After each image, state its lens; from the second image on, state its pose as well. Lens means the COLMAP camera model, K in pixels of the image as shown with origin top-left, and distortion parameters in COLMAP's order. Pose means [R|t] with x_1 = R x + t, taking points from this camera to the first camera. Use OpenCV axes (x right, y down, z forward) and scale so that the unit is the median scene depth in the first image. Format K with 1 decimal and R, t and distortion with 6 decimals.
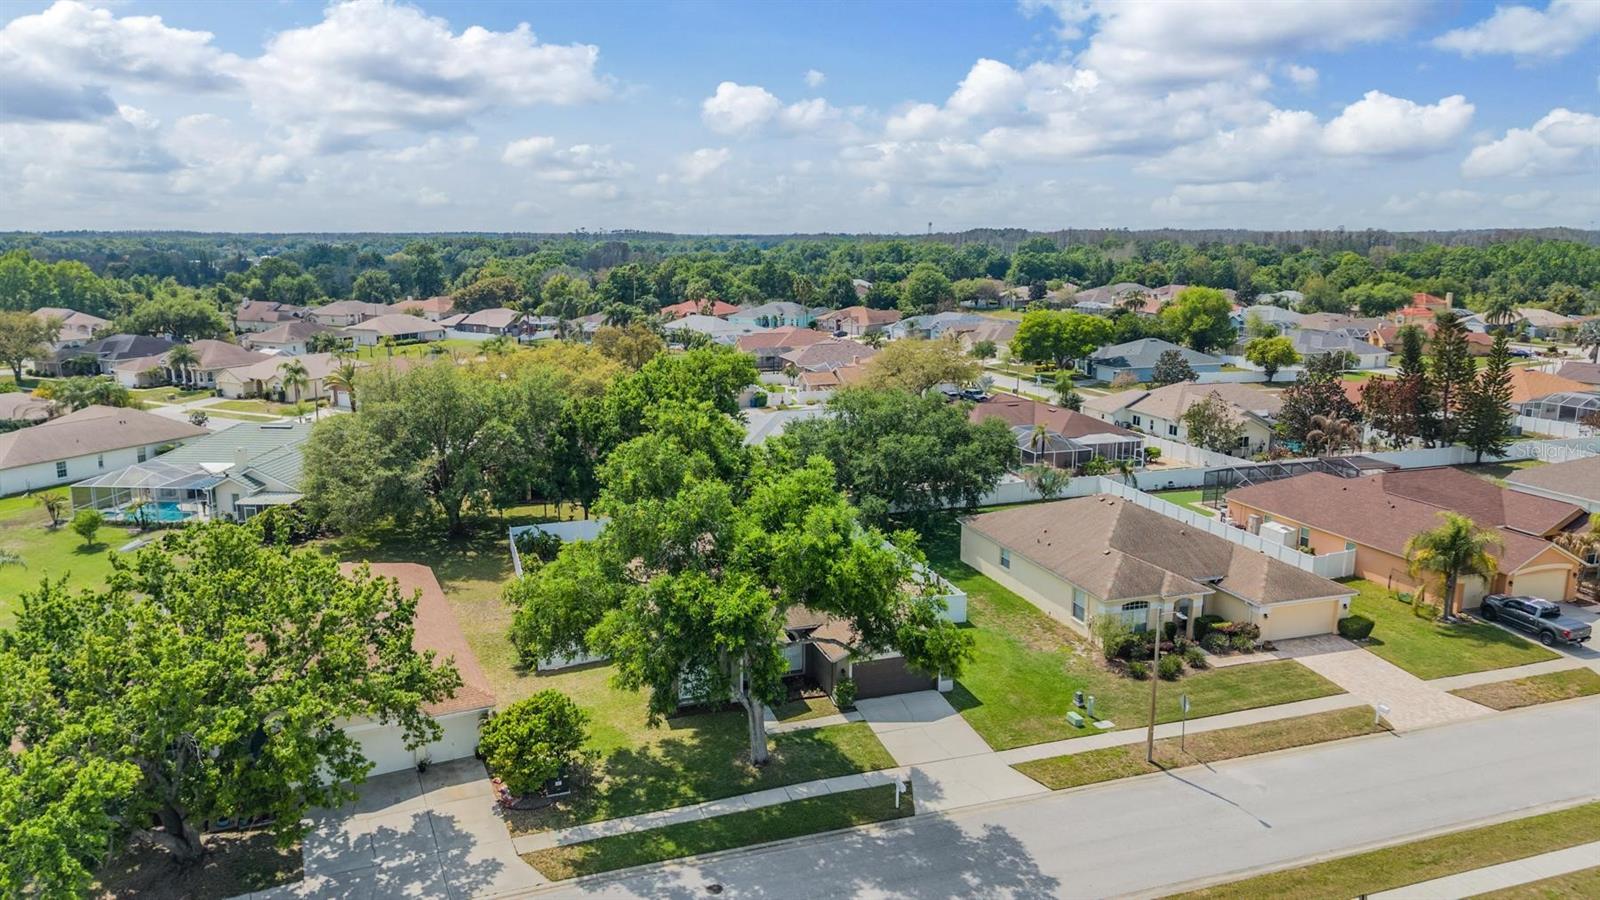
lens RADIAL K [[1066.4, 0, 804.3], [0, 1066.4, 486.3], [0, 0, 1]] dist [0.058896, -0.073157]
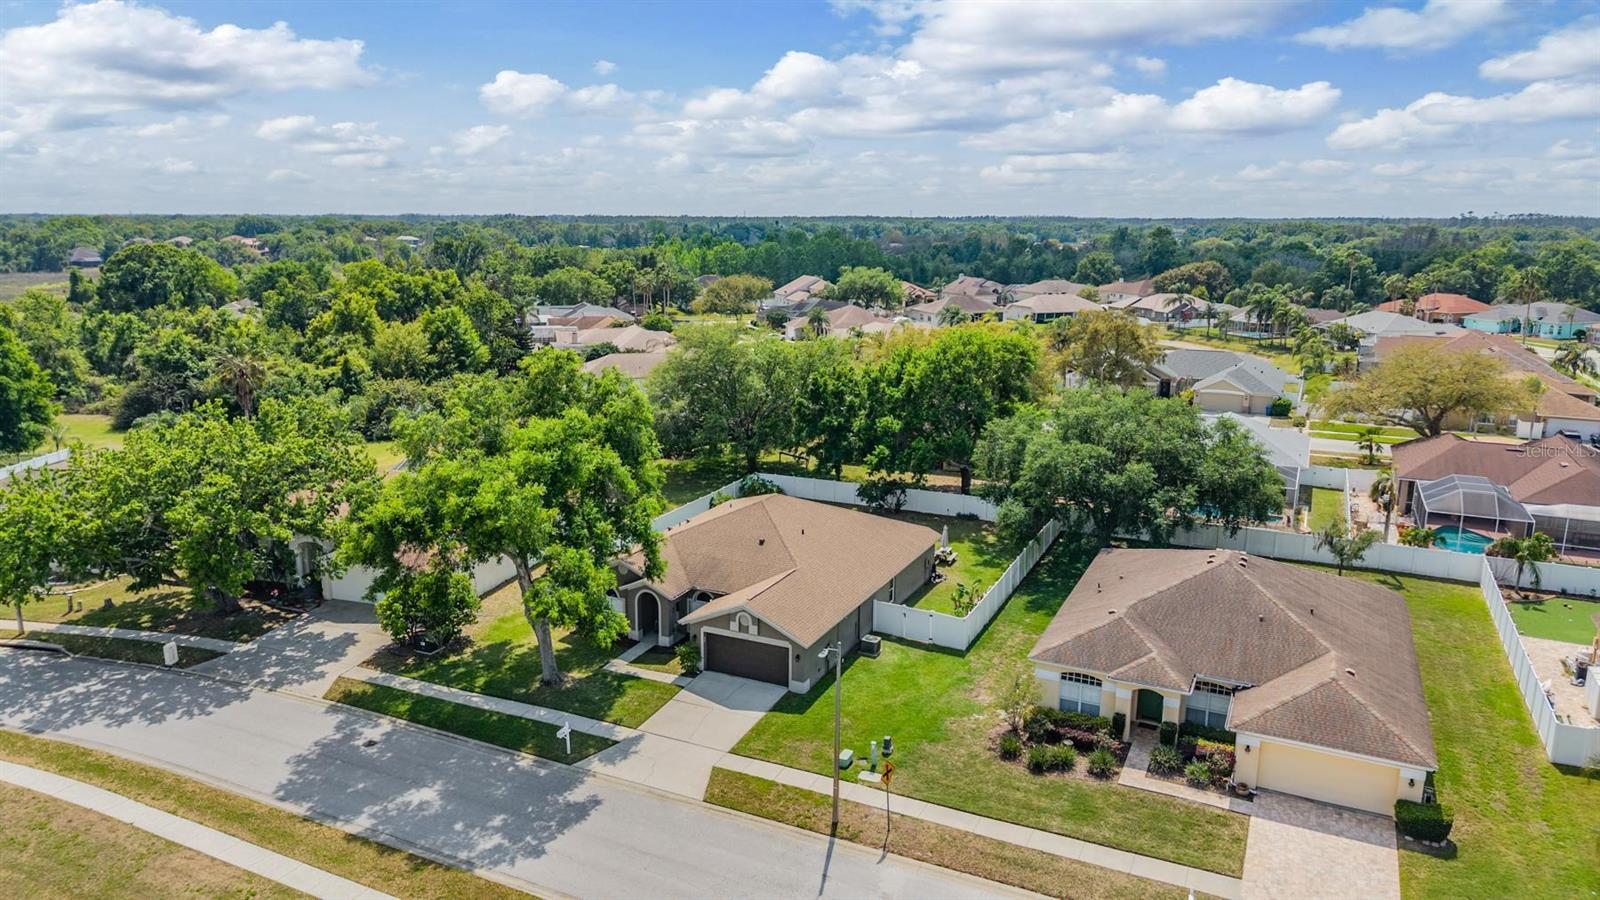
lens RADIAL K [[1085.9, 0, 771.0], [0, 1085.9, 451.7], [0, 0, 1]] dist [0.053629, -0.062595]
pose [[0.711173, 0.152723, -0.686227, 0.647662], [-0.166860, 0.984894, 0.046268, -0.049060], [0.682928, 0.081599, 0.725914, 0.246974]]
